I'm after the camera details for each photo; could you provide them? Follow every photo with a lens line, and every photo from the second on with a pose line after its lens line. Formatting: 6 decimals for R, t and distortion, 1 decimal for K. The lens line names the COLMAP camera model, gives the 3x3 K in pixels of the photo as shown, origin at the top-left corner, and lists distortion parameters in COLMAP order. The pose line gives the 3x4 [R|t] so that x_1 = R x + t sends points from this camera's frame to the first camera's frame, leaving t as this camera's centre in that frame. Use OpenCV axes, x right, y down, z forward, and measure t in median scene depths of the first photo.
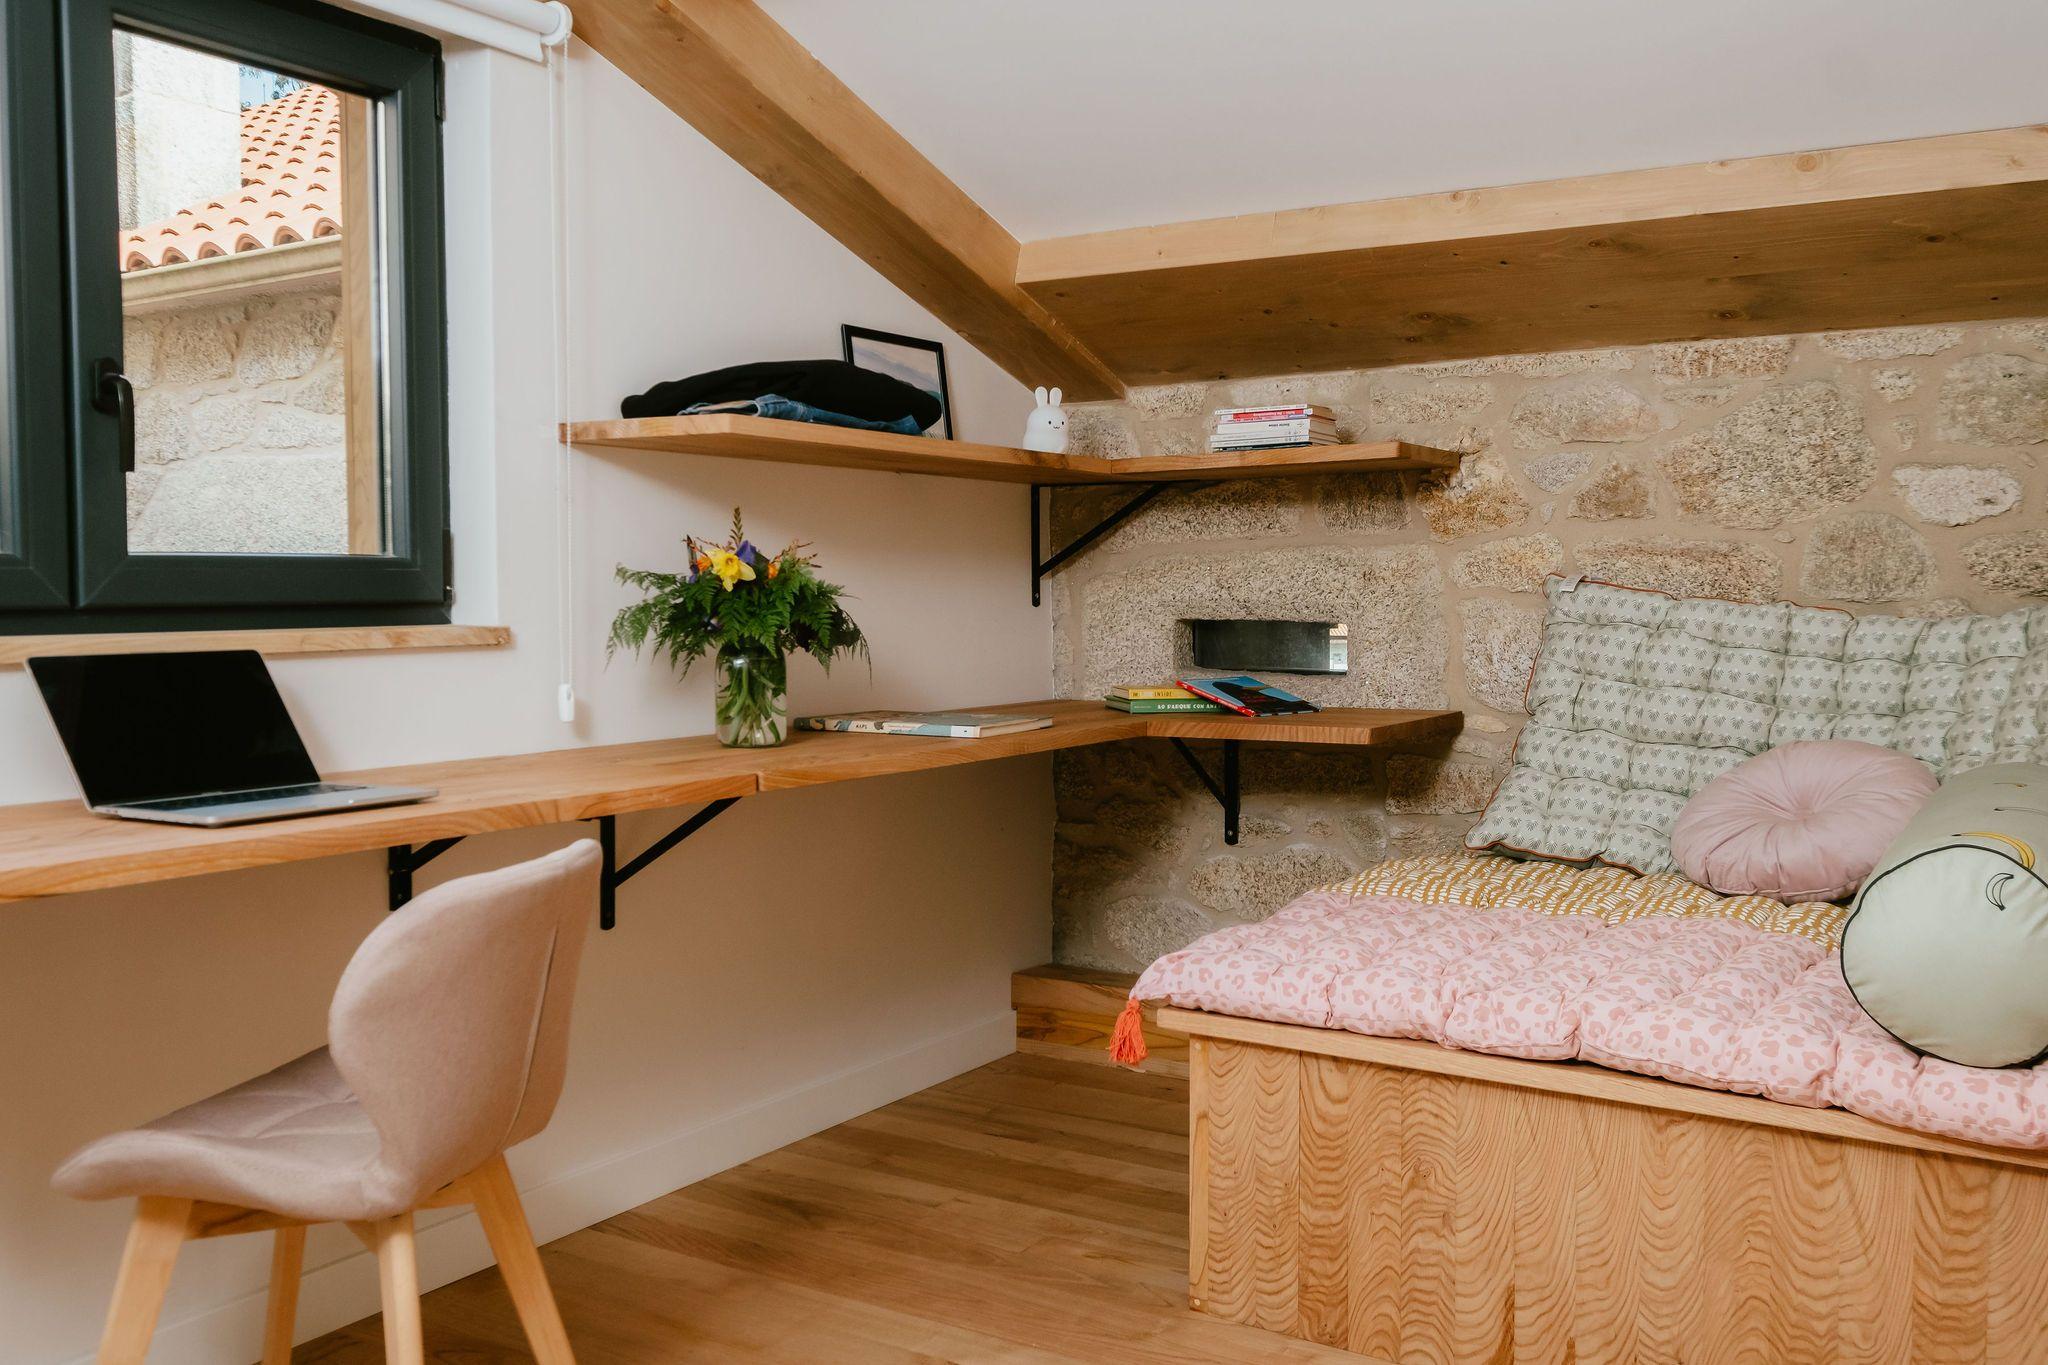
lens RADIAL K [[1739.9, 0, 1024.0], [0, 1739.9, 682.5], [0, 0, 1]] dist [-0.003677, -0.000300]
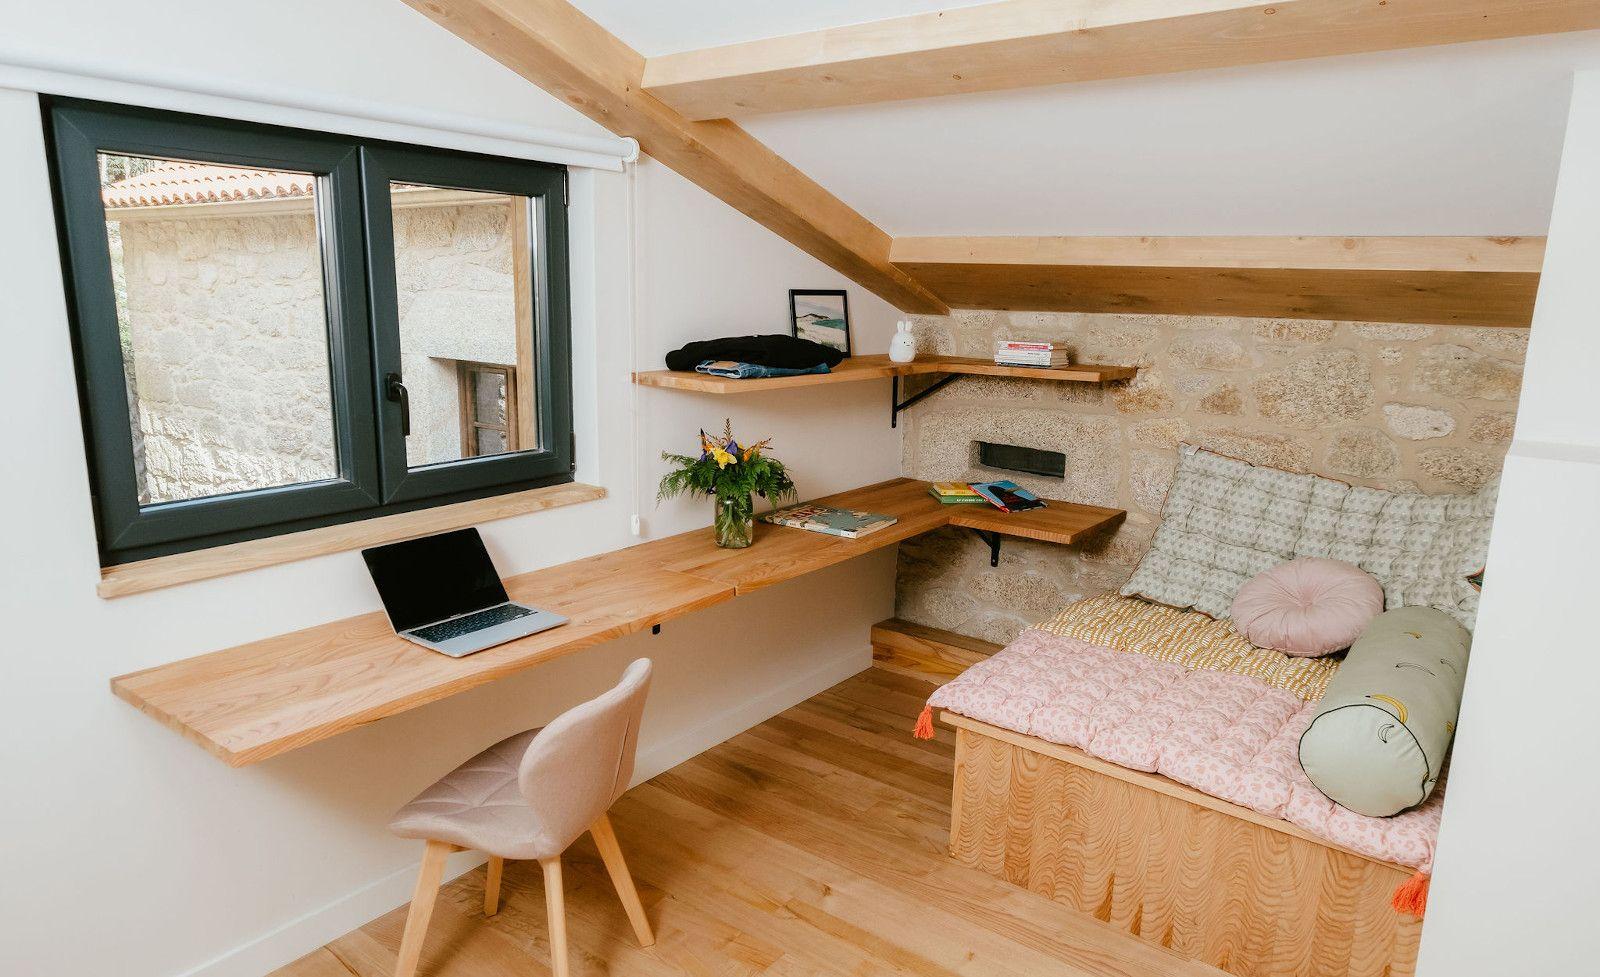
lens RADIAL K [[993.3, 0, 839.0], [0, 993.3, 495.6], [0, 0, 1]] dist [-0.001471, 0.001819]
pose [[0.997576, 0.046337, -0.051914, 0.009016], [-0.037110, 0.985360, 0.166398, -0.183147], [0.058864, -0.164068, 0.984691, -0.033185]]
